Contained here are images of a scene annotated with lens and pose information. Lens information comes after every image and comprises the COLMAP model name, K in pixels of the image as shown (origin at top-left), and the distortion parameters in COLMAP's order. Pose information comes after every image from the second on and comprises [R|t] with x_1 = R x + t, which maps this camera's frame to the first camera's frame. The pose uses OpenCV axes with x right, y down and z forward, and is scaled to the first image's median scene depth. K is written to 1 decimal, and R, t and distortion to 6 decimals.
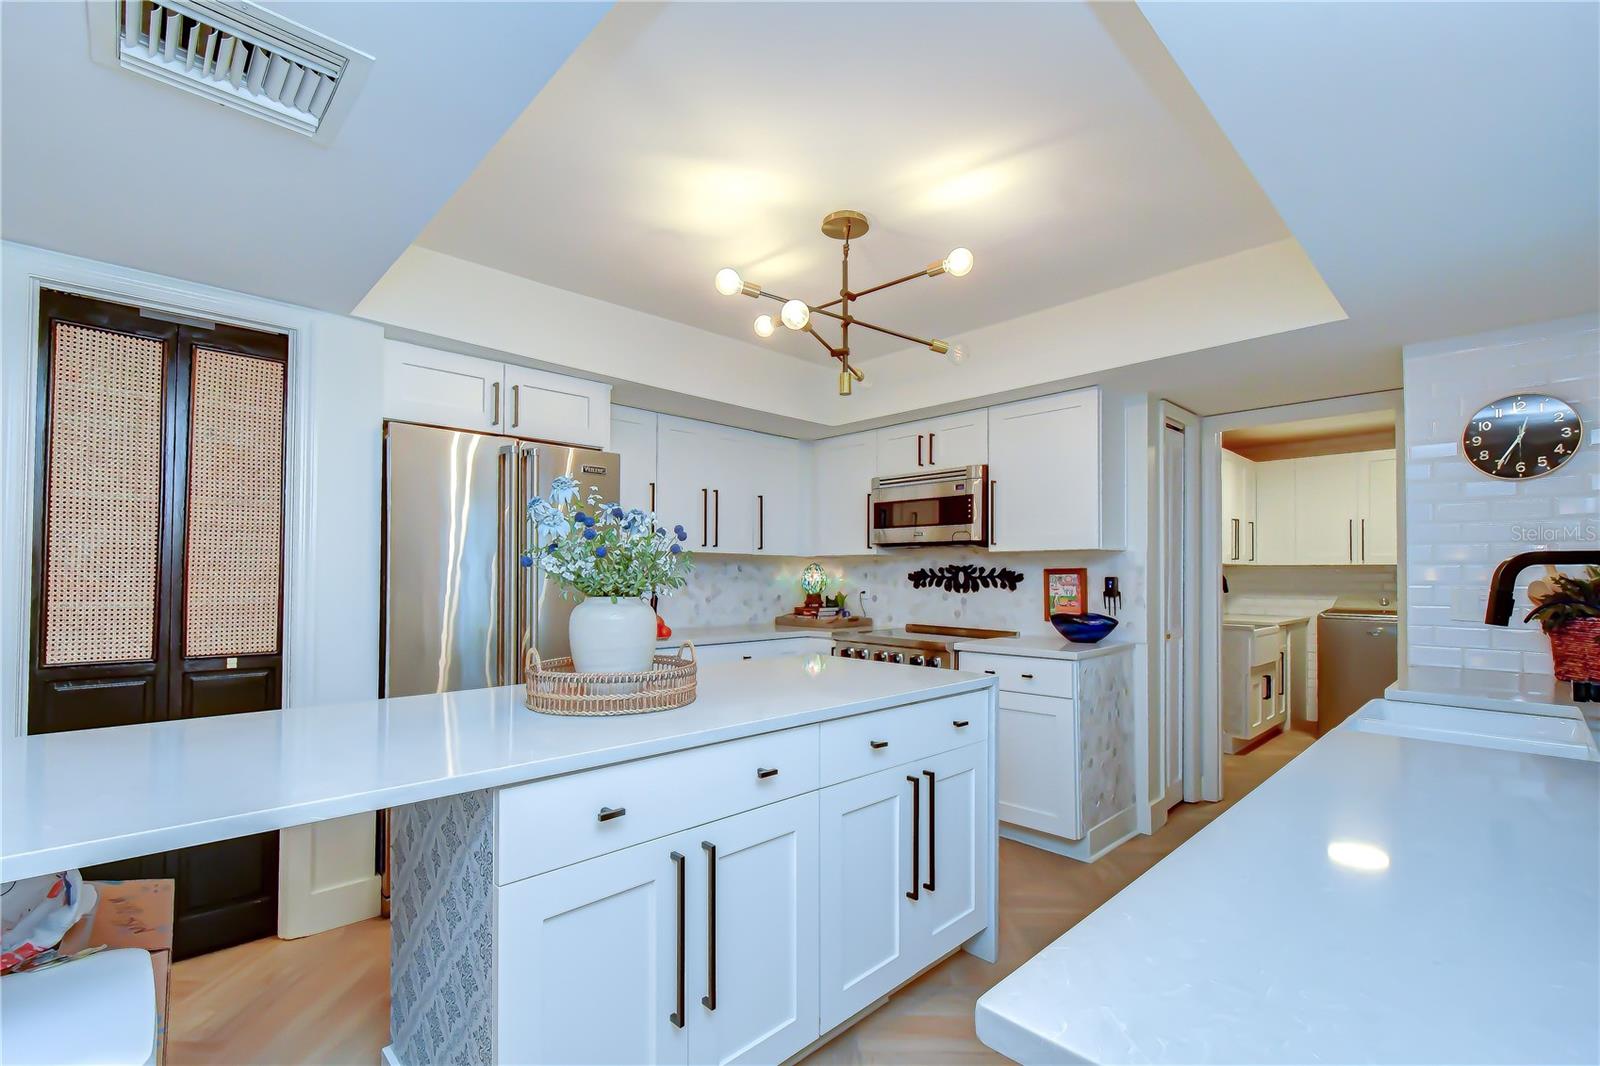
lens RADIAL K [[701.4, 0, 799.4], [0, 701.4, 568.4], [0, 0, 1]] dist [-0.005662, -0.000883]
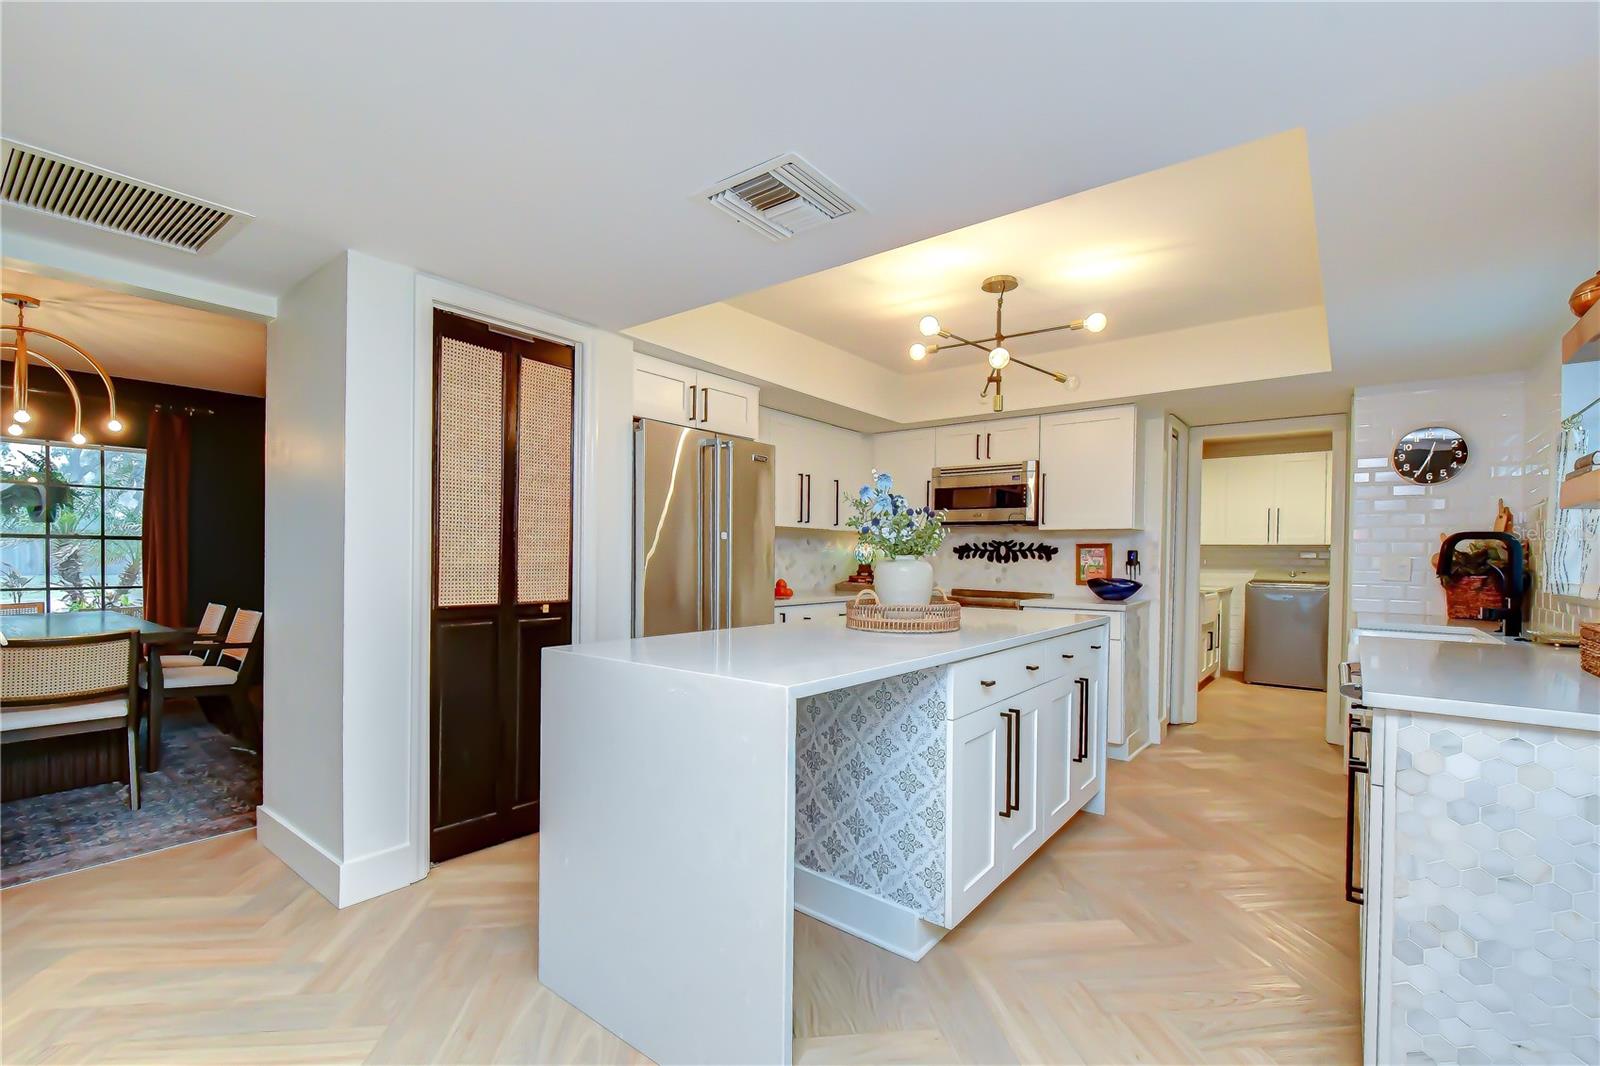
lens RADIAL K [[701.4, 0, 799.4], [0, 701.4, 568.4], [0, 0, 1]] dist [-0.005662, -0.000883]
pose [[0.990641, 0.005071, 0.136401, -0.328326], [-0.009156, 0.999528, 0.029341, 0.012826], [-0.136188, -0.030315, 0.990219, -0.195113]]
